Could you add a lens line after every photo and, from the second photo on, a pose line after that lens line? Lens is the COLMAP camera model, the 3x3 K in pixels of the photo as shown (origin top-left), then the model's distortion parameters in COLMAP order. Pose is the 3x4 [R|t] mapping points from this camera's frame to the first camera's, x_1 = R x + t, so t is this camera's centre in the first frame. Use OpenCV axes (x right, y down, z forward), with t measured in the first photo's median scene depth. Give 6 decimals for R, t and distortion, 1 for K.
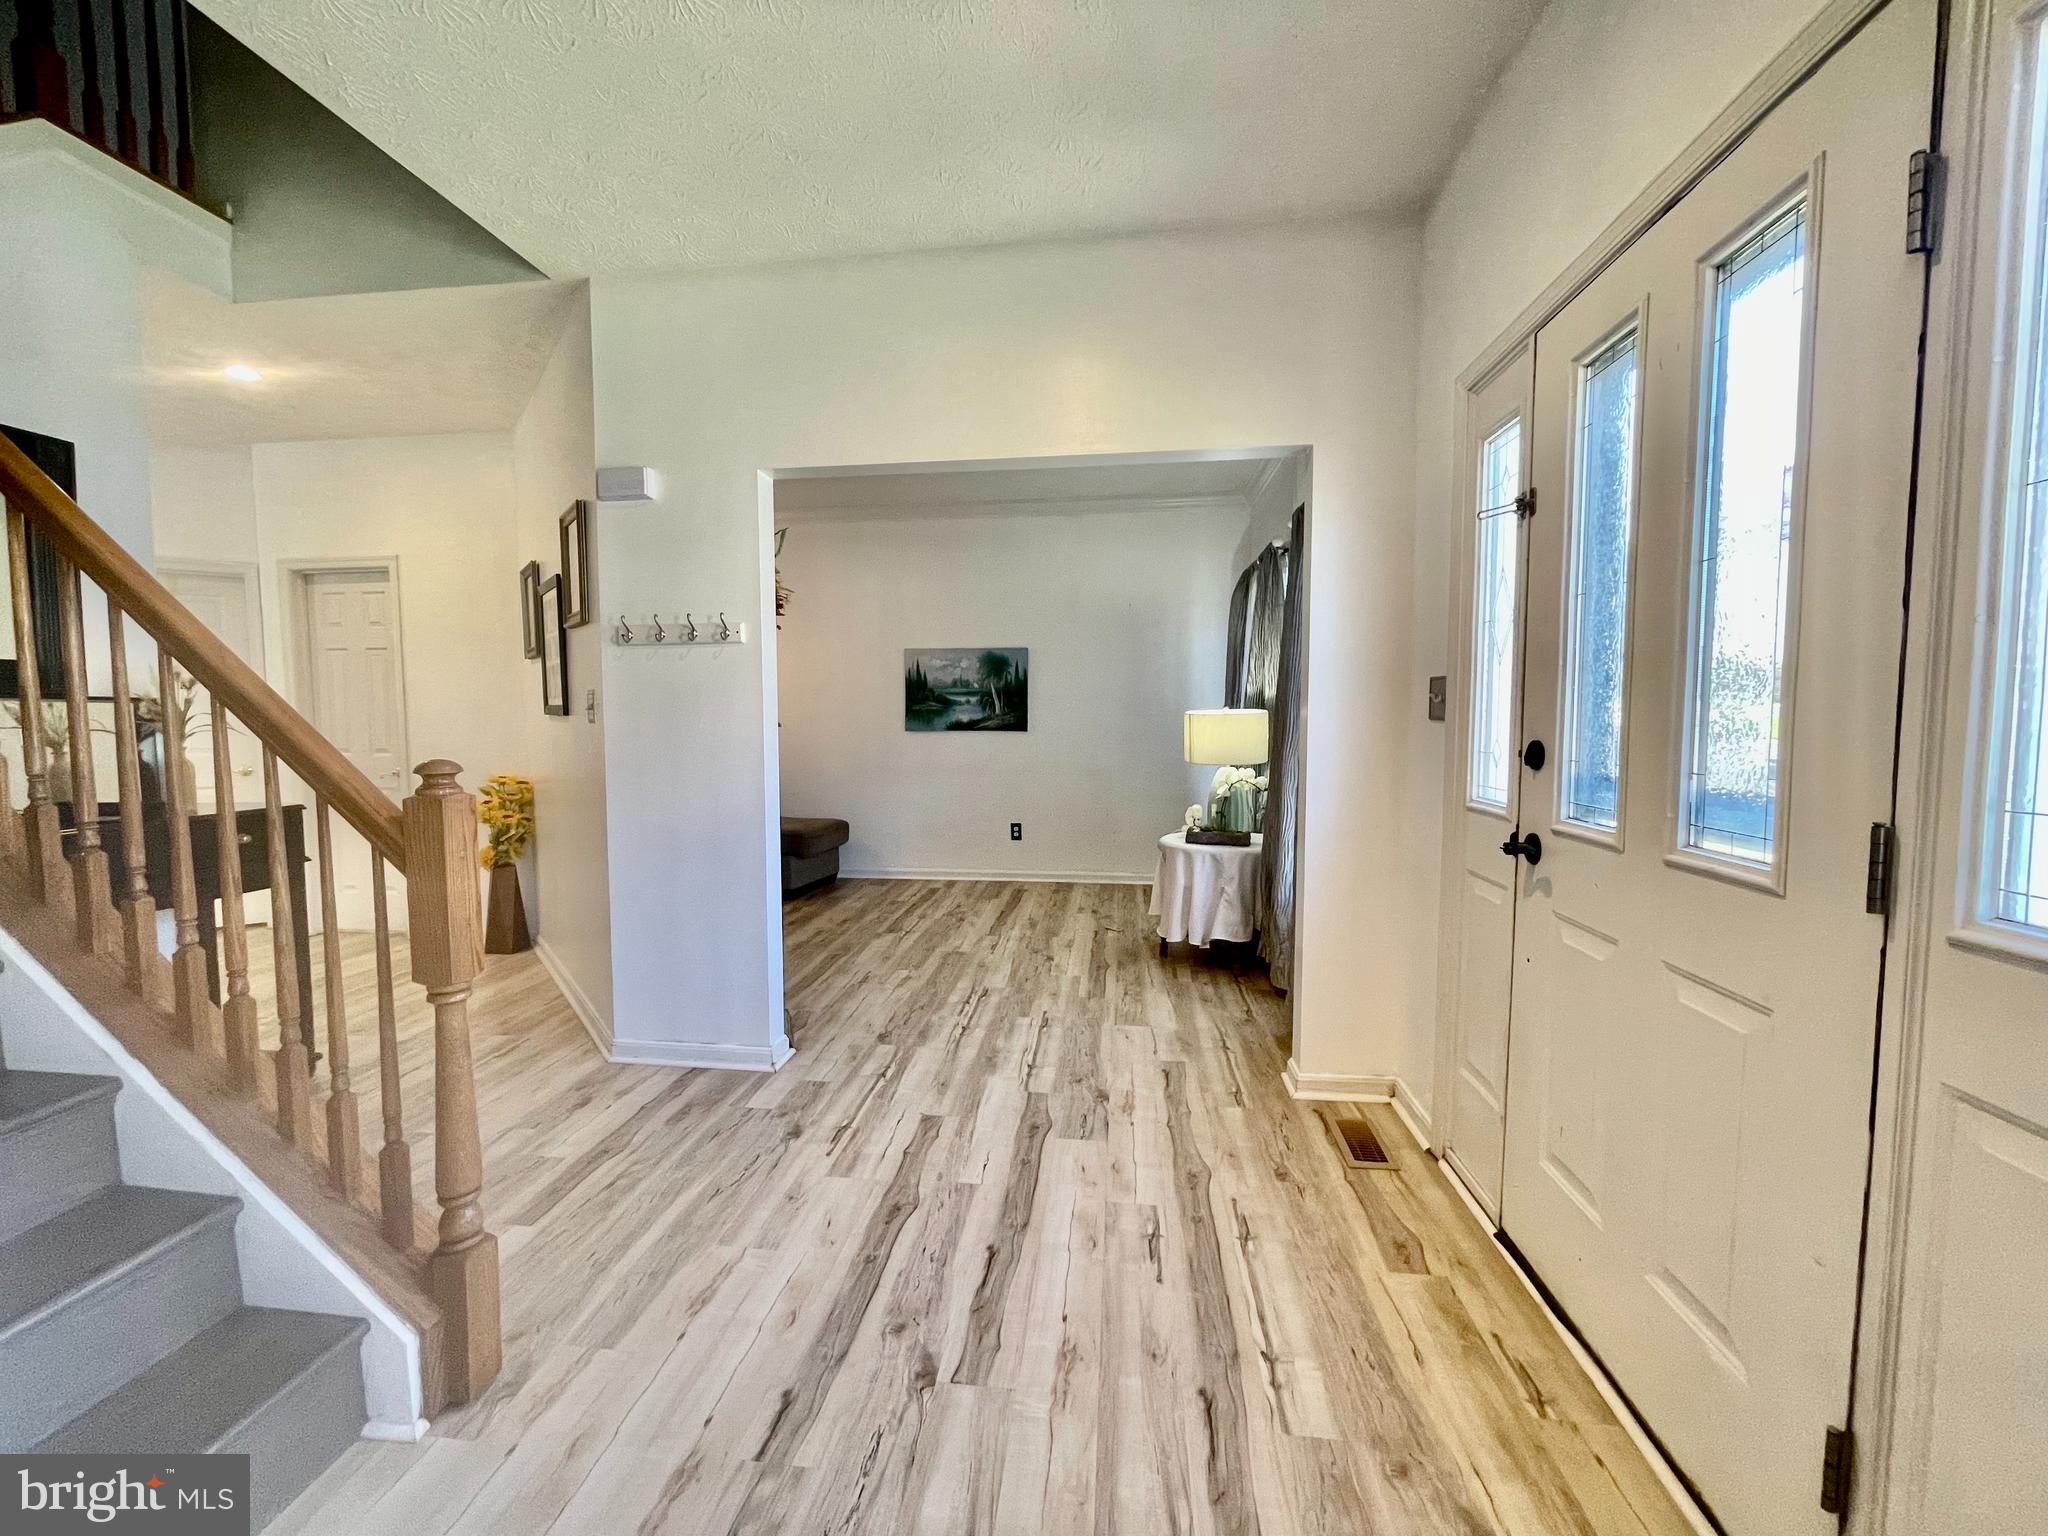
lens RADIAL K [[820.4, 0, 1006.9], [0, 820.4, 773.6], [0, 0, 1]] dist [0.000509, 0.000152]
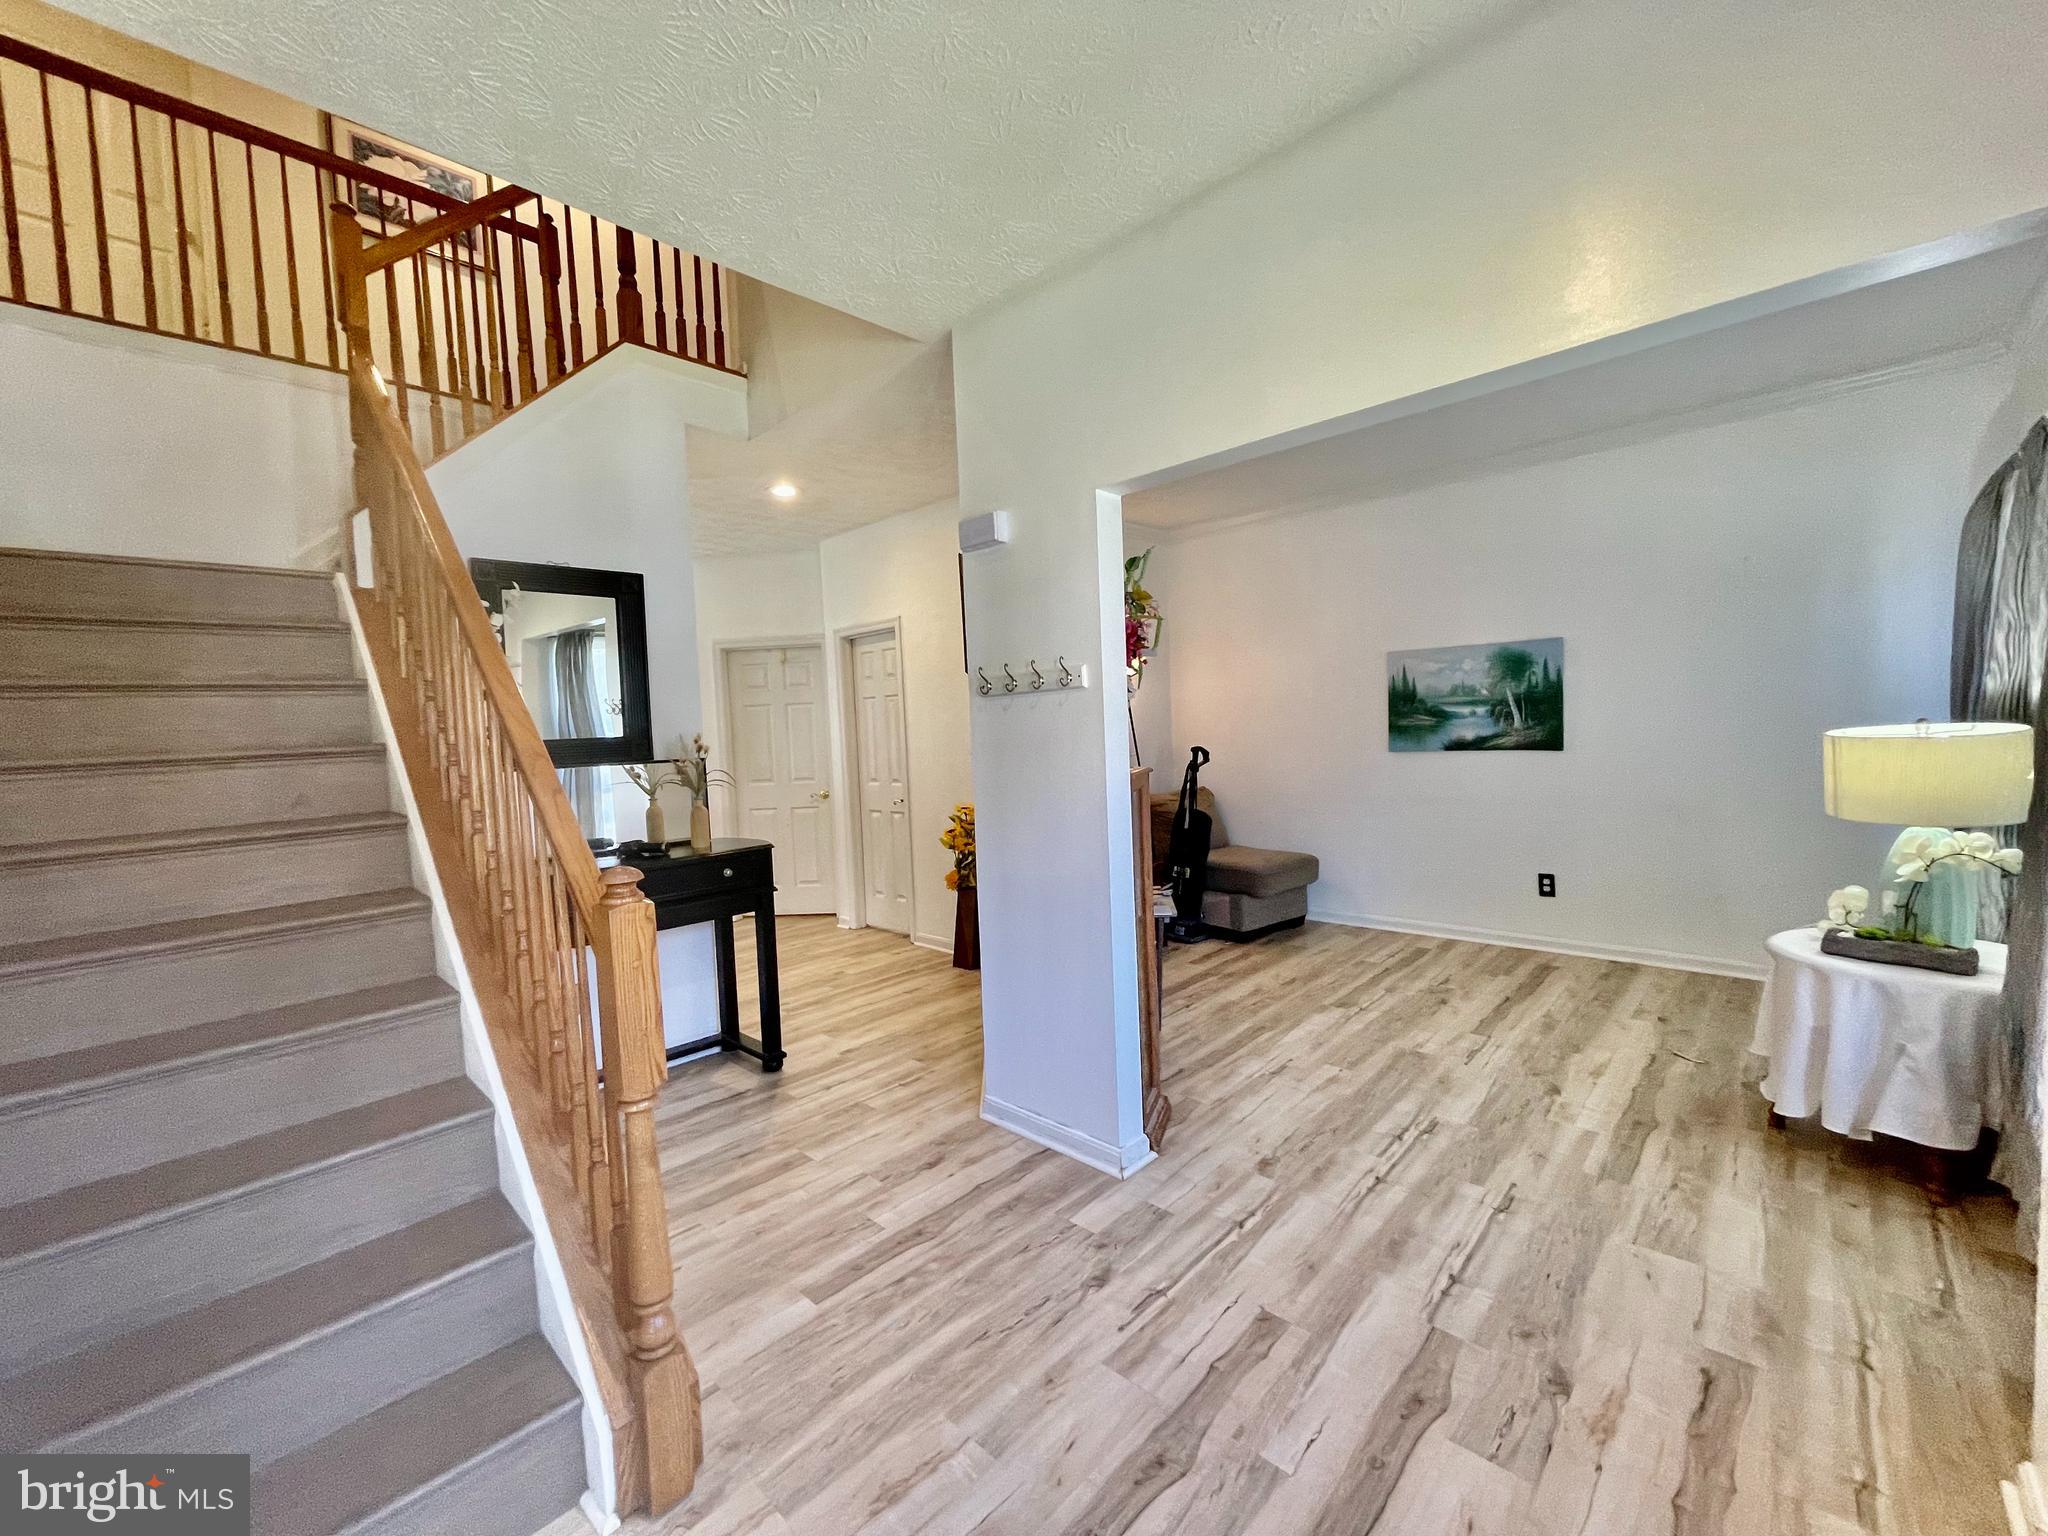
lens RADIAL K [[827.2, 0, 1015.9], [0, 827.2, 770.0], [0, 0, 1]] dist [-0.003459, 0.000466]
pose [[0.804357, -0.000770, -0.594146, 0.116278], [-0.000756, 0.999997, -0.002319, -0.053077], [0.594146, 0.002315, 0.804354, 0.183579]]
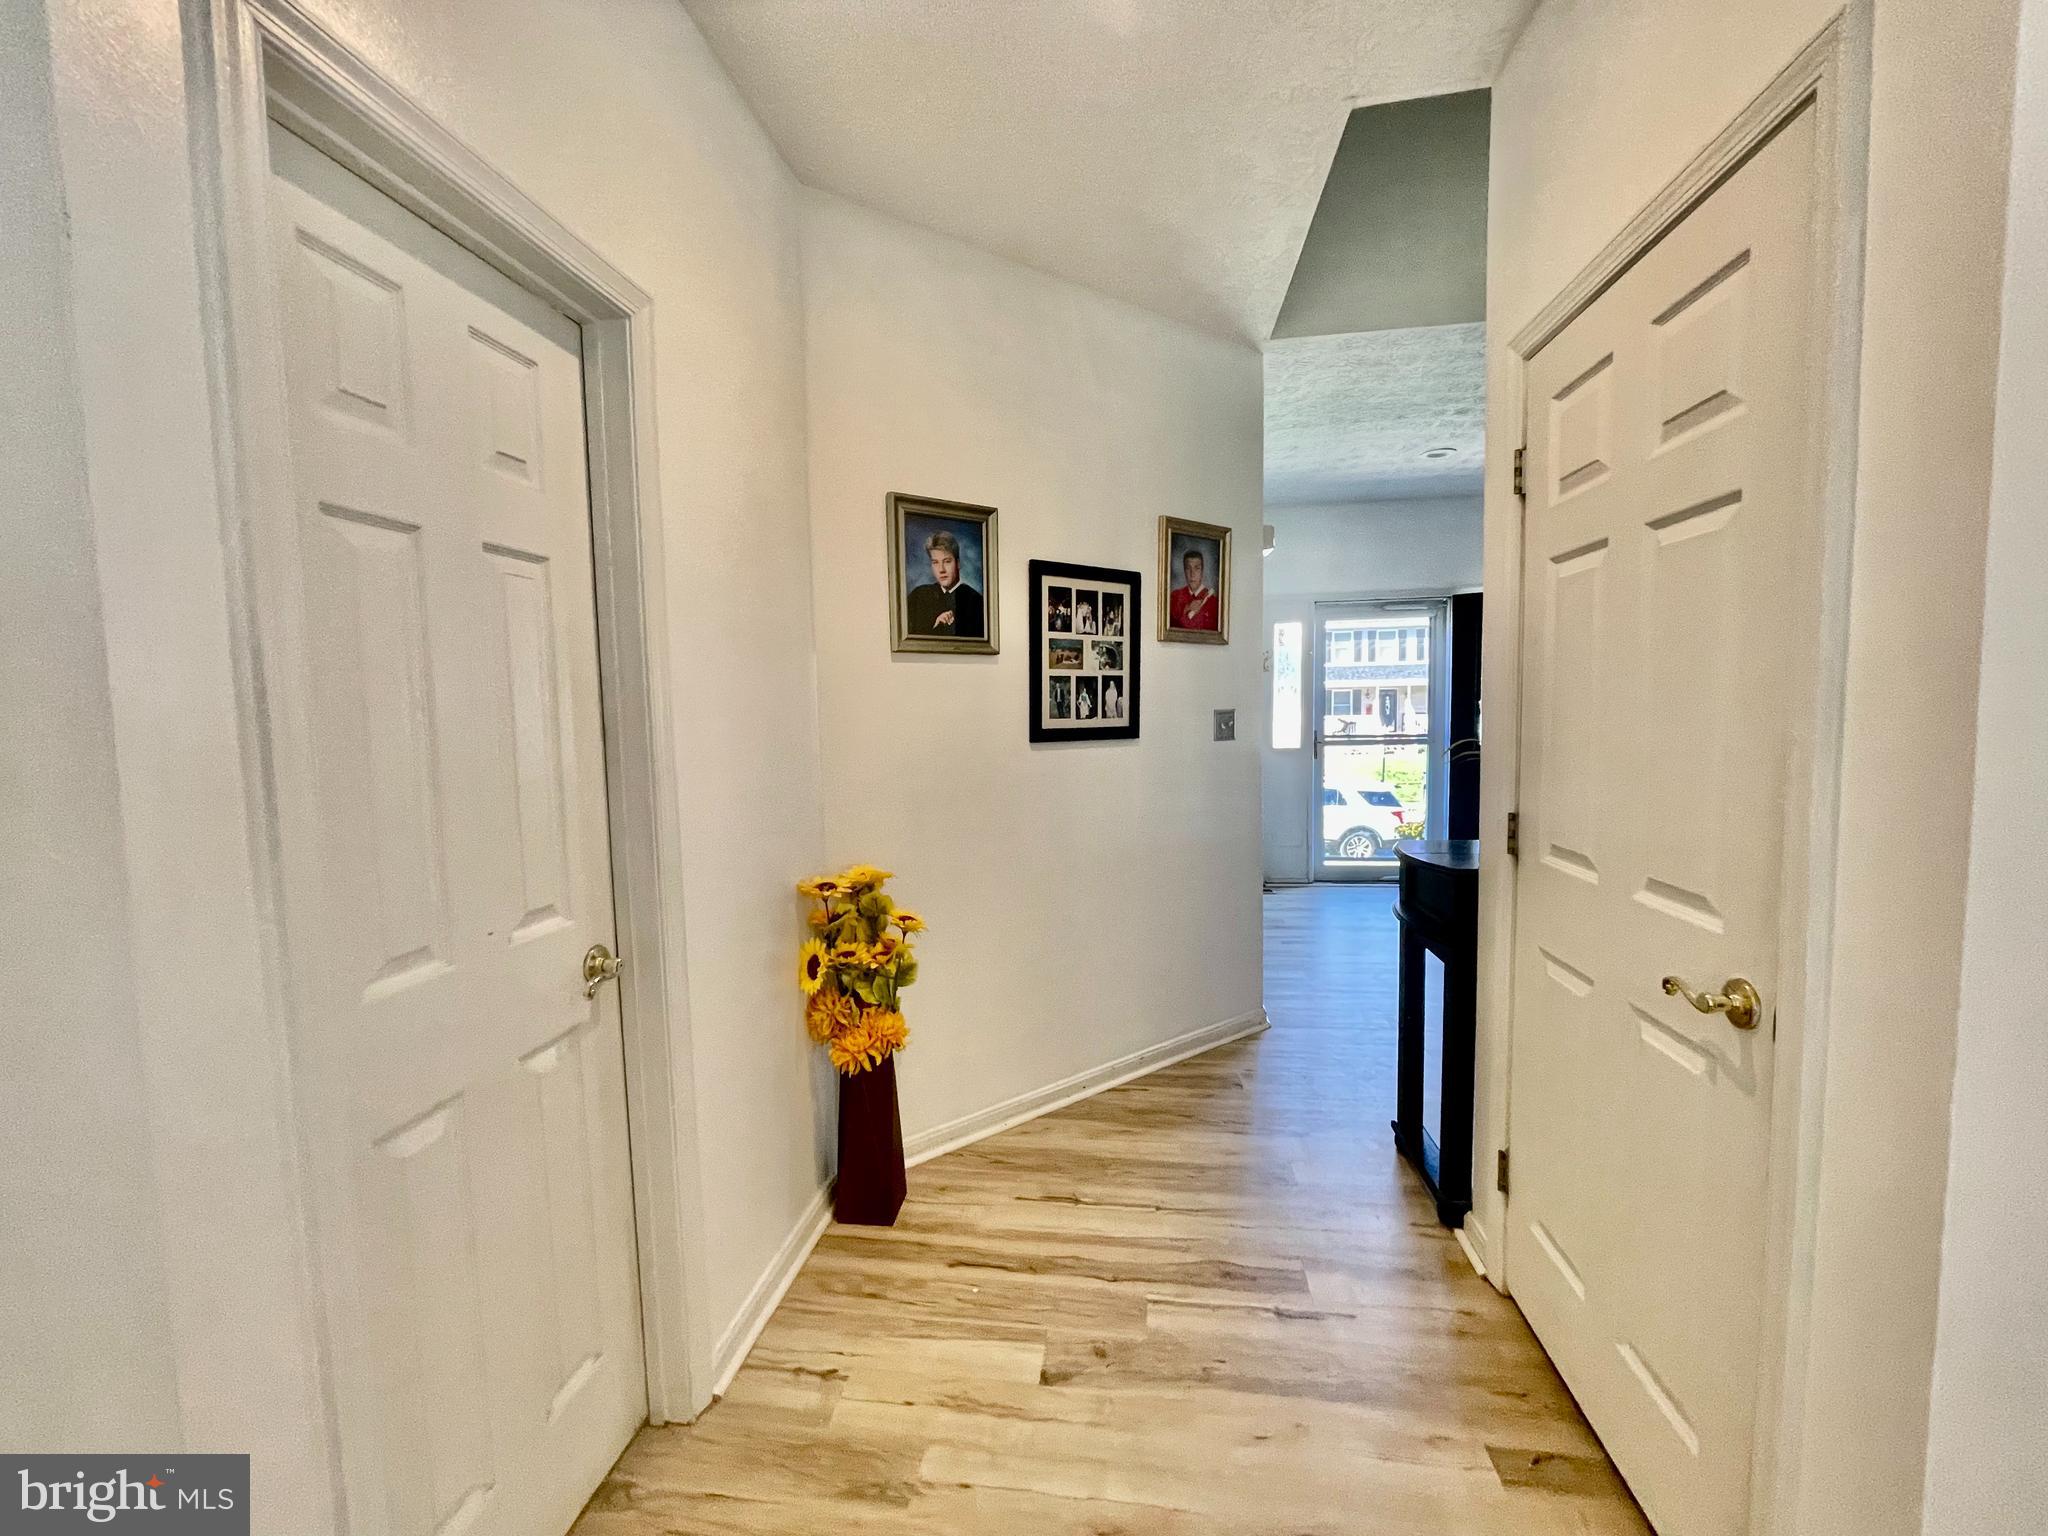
lens RADIAL K [[827.2, 0, 1015.9], [0, 827.2, 770.0], [0, 0, 1]] dist [-0.003459, 0.000466]
pose [[0.016142, -0.072055, 0.997270, -1.350202], [0.089156, 0.993531, 0.070342, -0.107401], [-0.995887, 0.087777, 0.022461, 1.069180]]
